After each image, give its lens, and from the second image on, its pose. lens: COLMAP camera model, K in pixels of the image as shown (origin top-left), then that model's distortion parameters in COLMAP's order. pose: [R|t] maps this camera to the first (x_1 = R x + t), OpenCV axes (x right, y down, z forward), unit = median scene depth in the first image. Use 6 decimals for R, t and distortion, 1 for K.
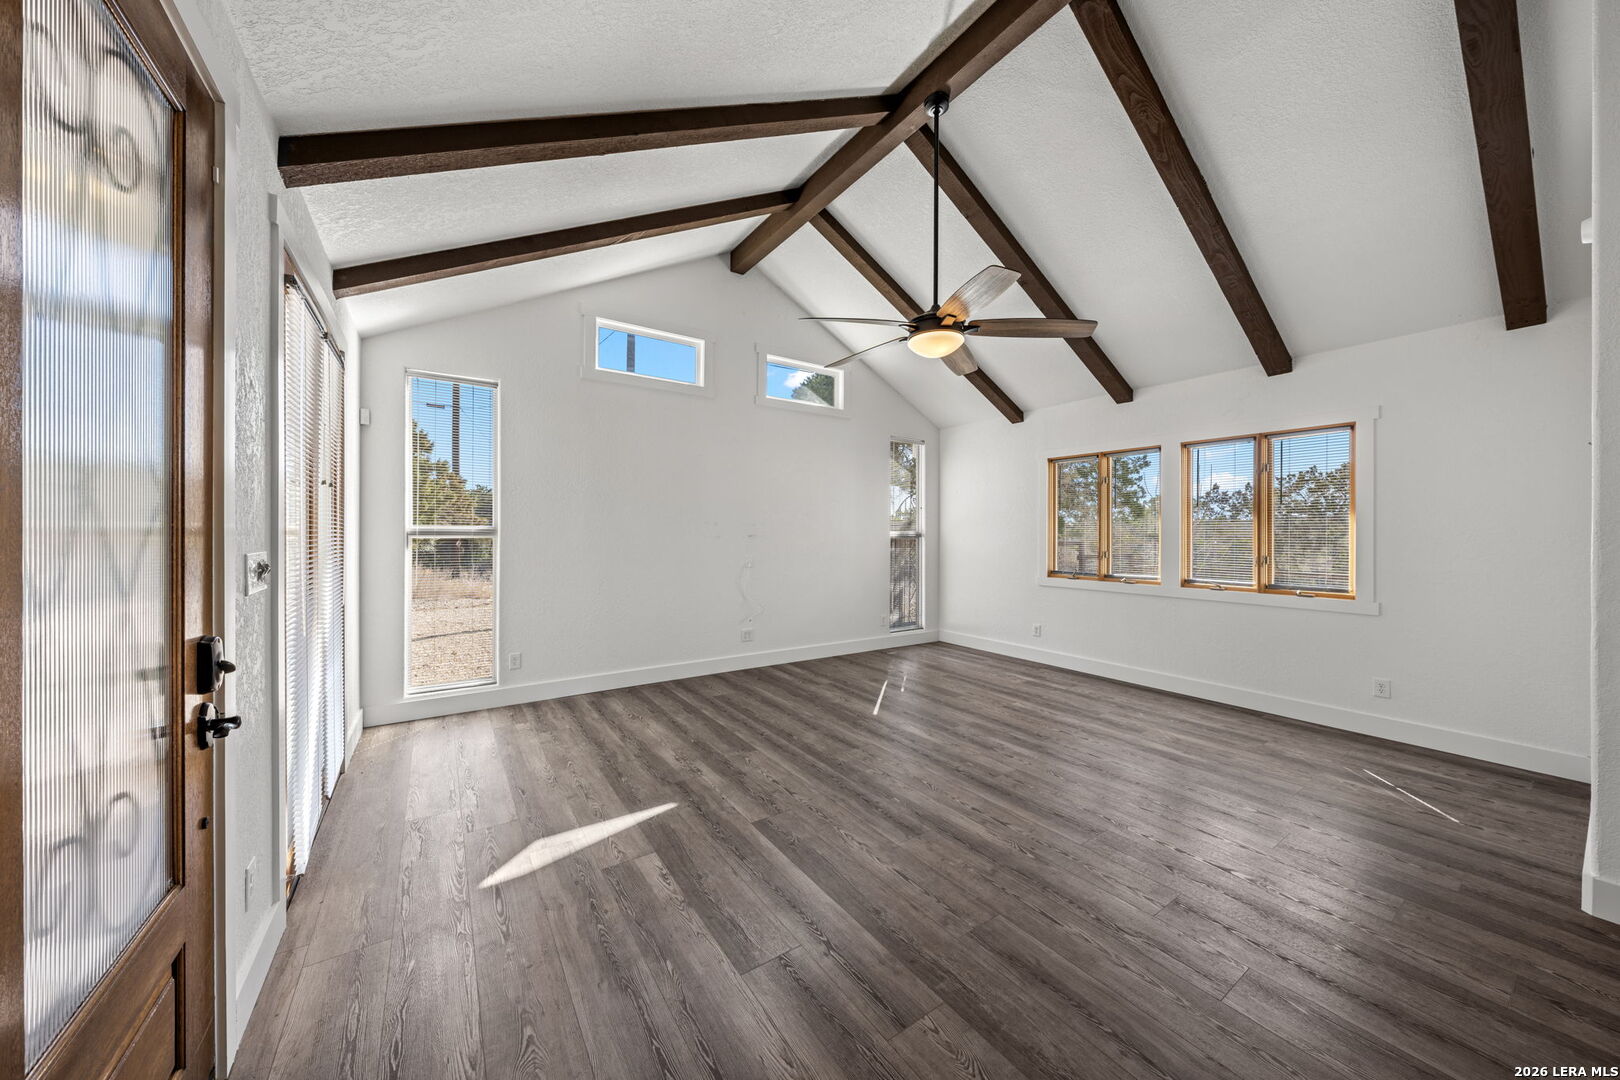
lens RADIAL K [[538.6, 0, 806.7], [0, 538.6, 533.7], [0, 0, 1]] dist [-0.000936, -0.000102]
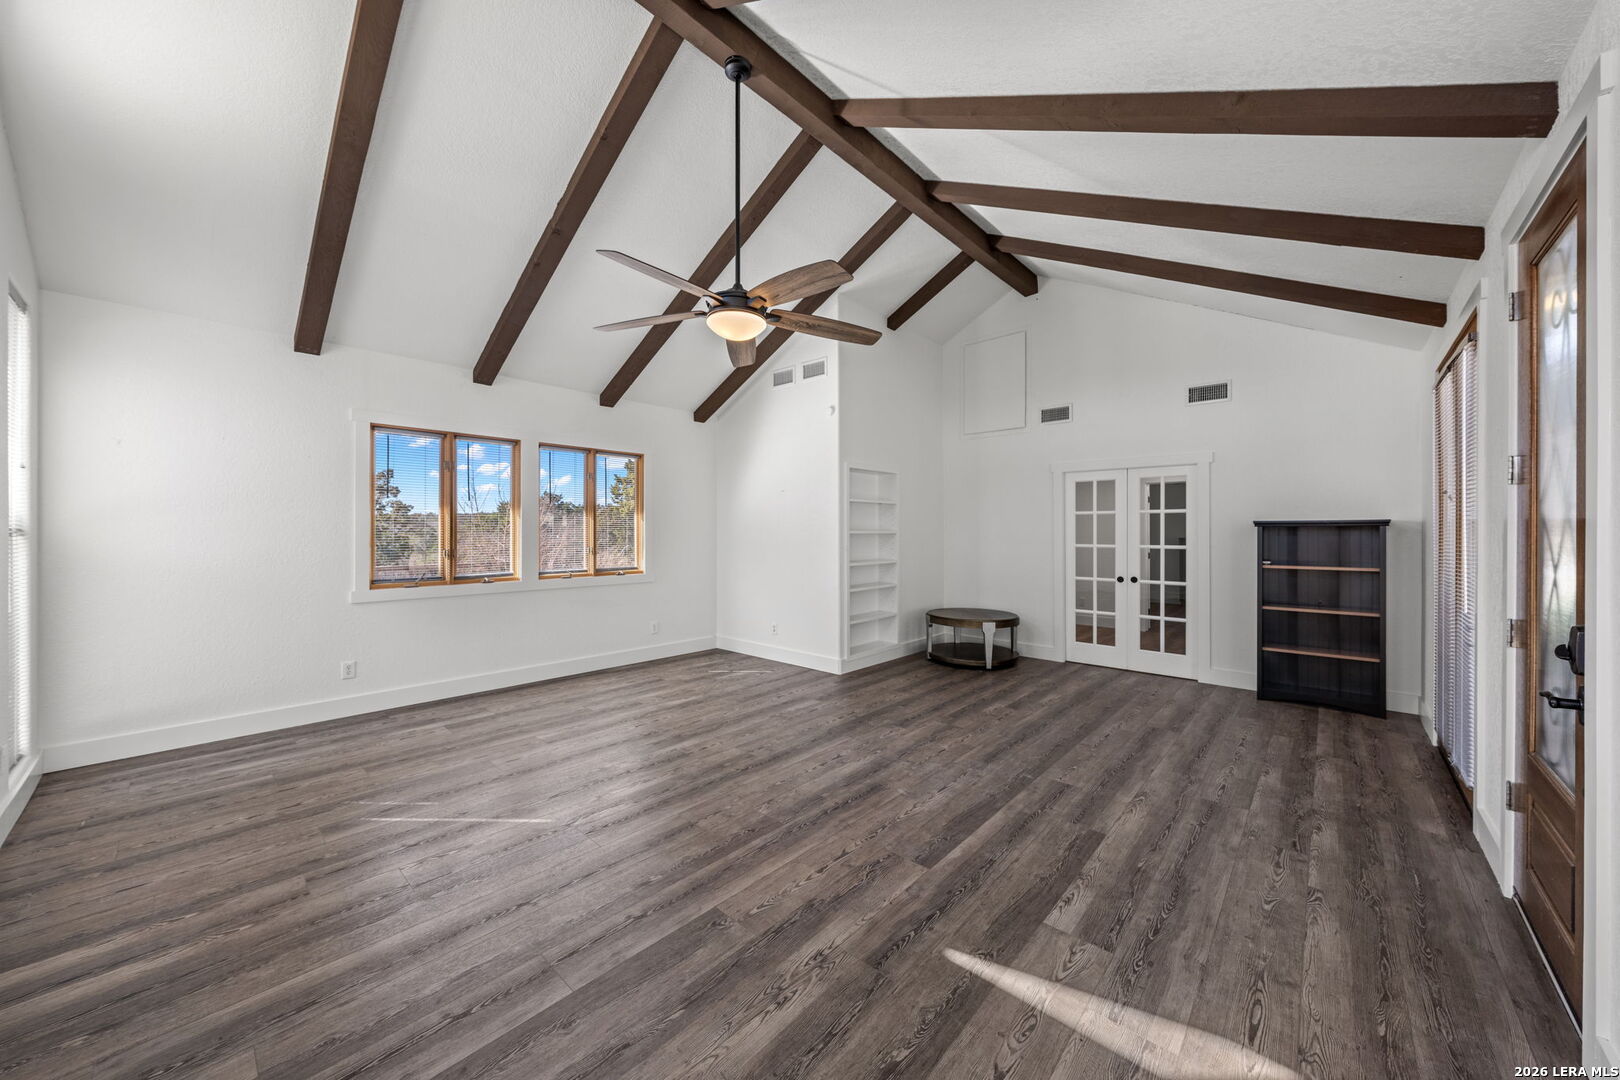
lens RADIAL K [[569.2, 0, 797.0], [0, 569.2, 531.3], [0, 0, 1]] dist [0.000581, 0.000040]
pose [[-0.215258, -0.006270, 0.976537, -0.897597], [-0.003185, 0.999979, 0.005718, -0.006386], [-0.976552, -0.001880, -0.215273, 1.335907]]
